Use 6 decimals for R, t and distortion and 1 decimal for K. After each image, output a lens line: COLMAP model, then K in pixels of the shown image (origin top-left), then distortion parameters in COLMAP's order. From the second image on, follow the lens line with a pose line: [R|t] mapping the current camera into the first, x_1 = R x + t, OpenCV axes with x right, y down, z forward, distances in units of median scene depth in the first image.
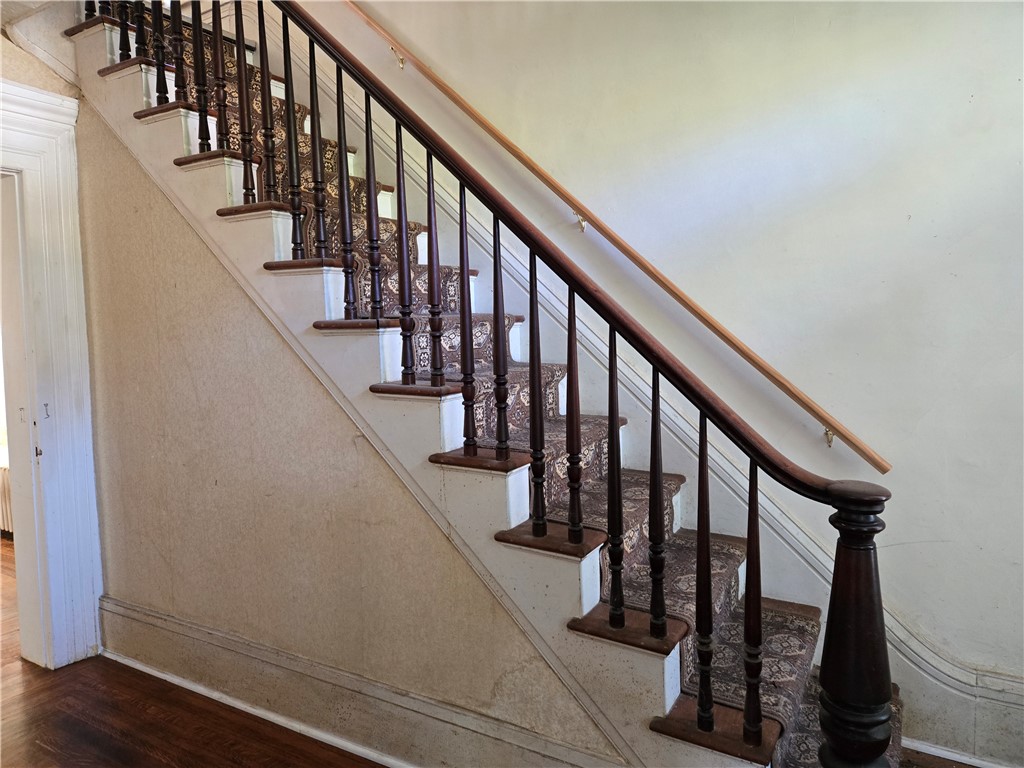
lens RADIAL K [[684.4, 0, 509.8], [0, 684.4, 384.5], [0, 0, 1]] dist [0.056836, -0.047240]
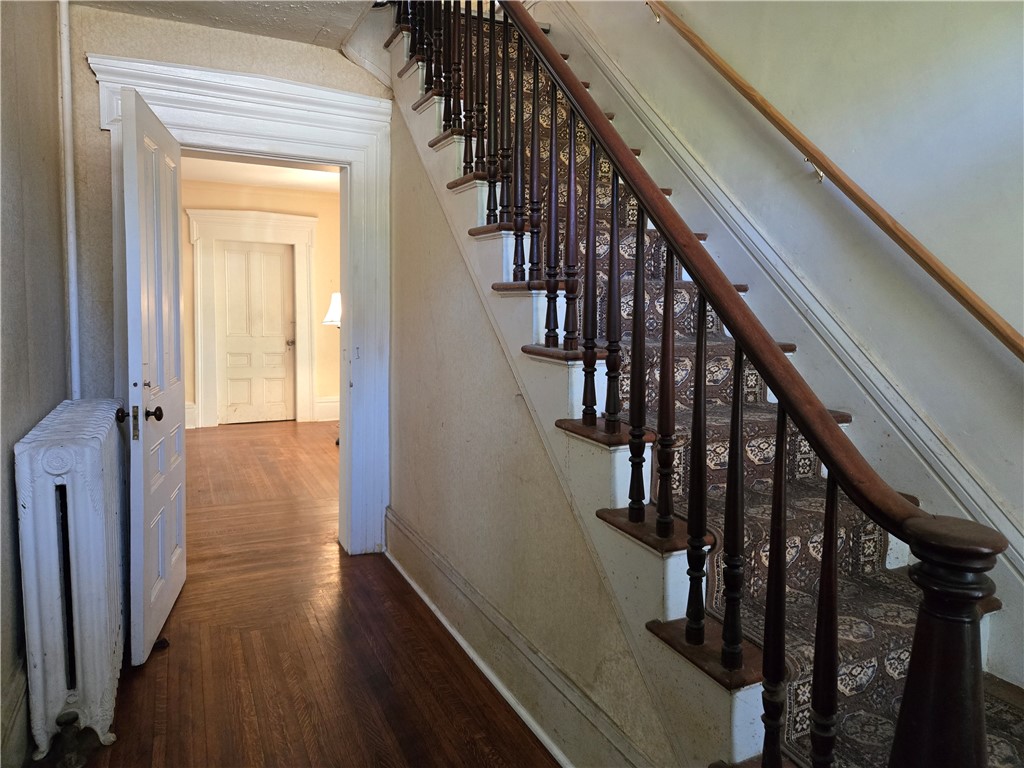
lens RADIAL K [[684.4, 0, 513.1], [0, 684.4, 381.1], [0, 0, 1]] dist [0.056836, -0.047240]
pose [[0.834551, 0.097634, -0.542211, 0.318865], [-0.084419, 0.995212, 0.049269, 0.003806], [0.544425, 0.004655, 0.838797, 0.124008]]
